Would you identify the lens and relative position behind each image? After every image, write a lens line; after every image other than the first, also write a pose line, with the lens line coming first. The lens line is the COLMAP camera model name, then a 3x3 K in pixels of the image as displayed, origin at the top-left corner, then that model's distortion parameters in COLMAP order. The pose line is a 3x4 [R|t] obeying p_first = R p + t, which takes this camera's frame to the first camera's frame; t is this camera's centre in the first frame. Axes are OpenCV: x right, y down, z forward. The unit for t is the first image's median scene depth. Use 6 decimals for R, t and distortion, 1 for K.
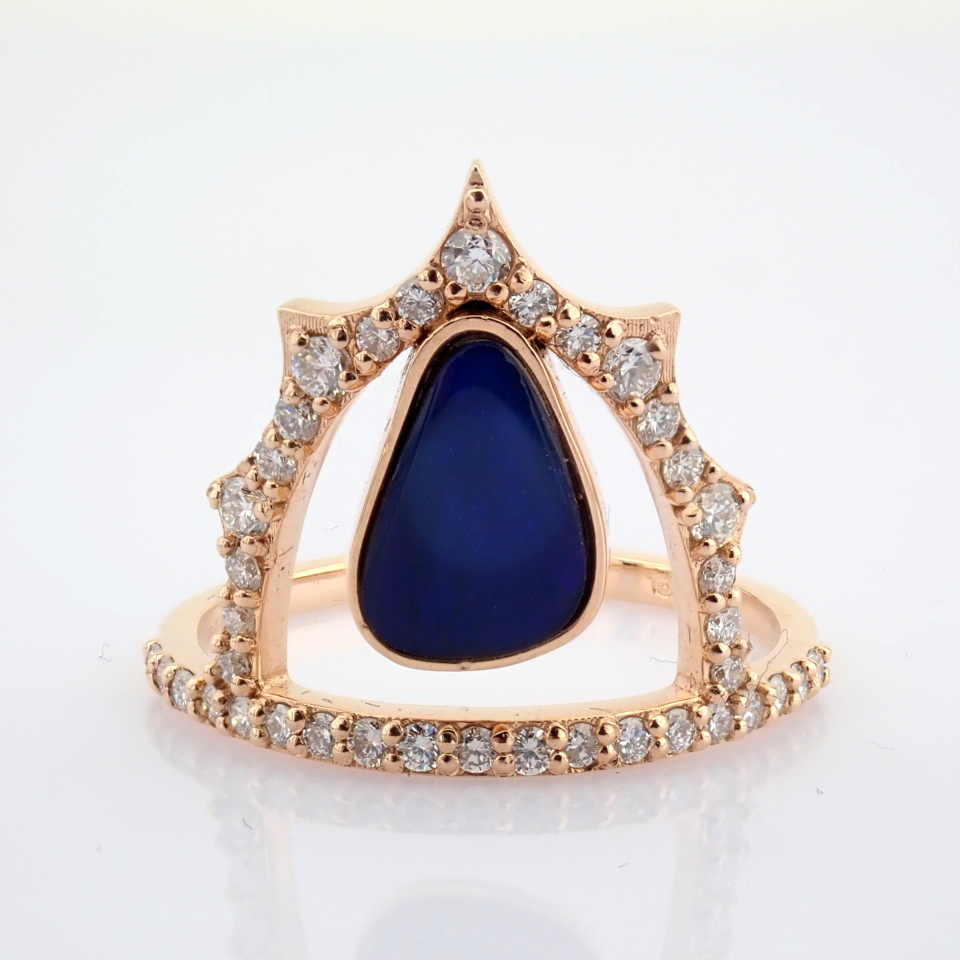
lens RADIAL K [[3861.1, 0, 480.0], [0, 3861.1, 480.0], [0, 0, 1]] dist [-0.591790, -0.585300]
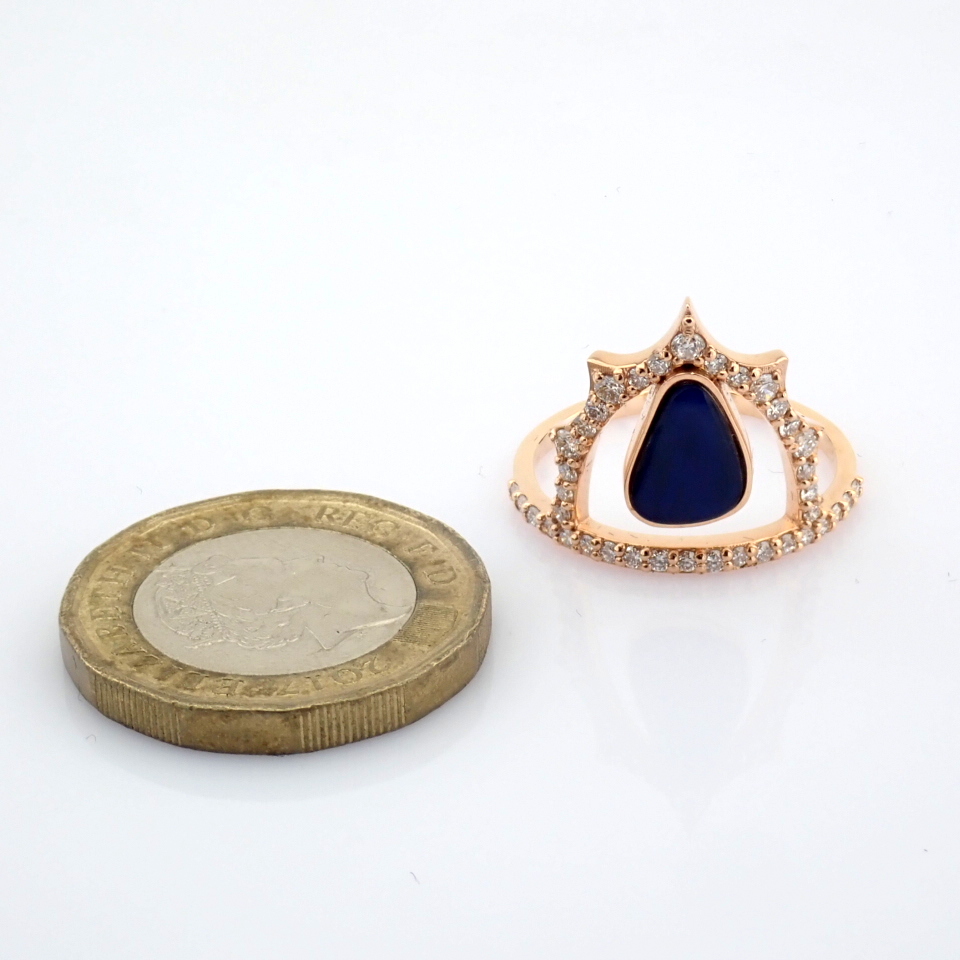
lens RADIAL K [[3861.1, 0, 480.0], [0, 3861.1, 480.0], [0, 0, 1]] dist [-0.591790, -0.585300]
pose [[0.999668, -0.021822, -0.013680, -0.080788], [0.024816, 0.958247, 0.284862, -0.547525], [0.006892, -0.285107, 0.958471, -0.918332]]
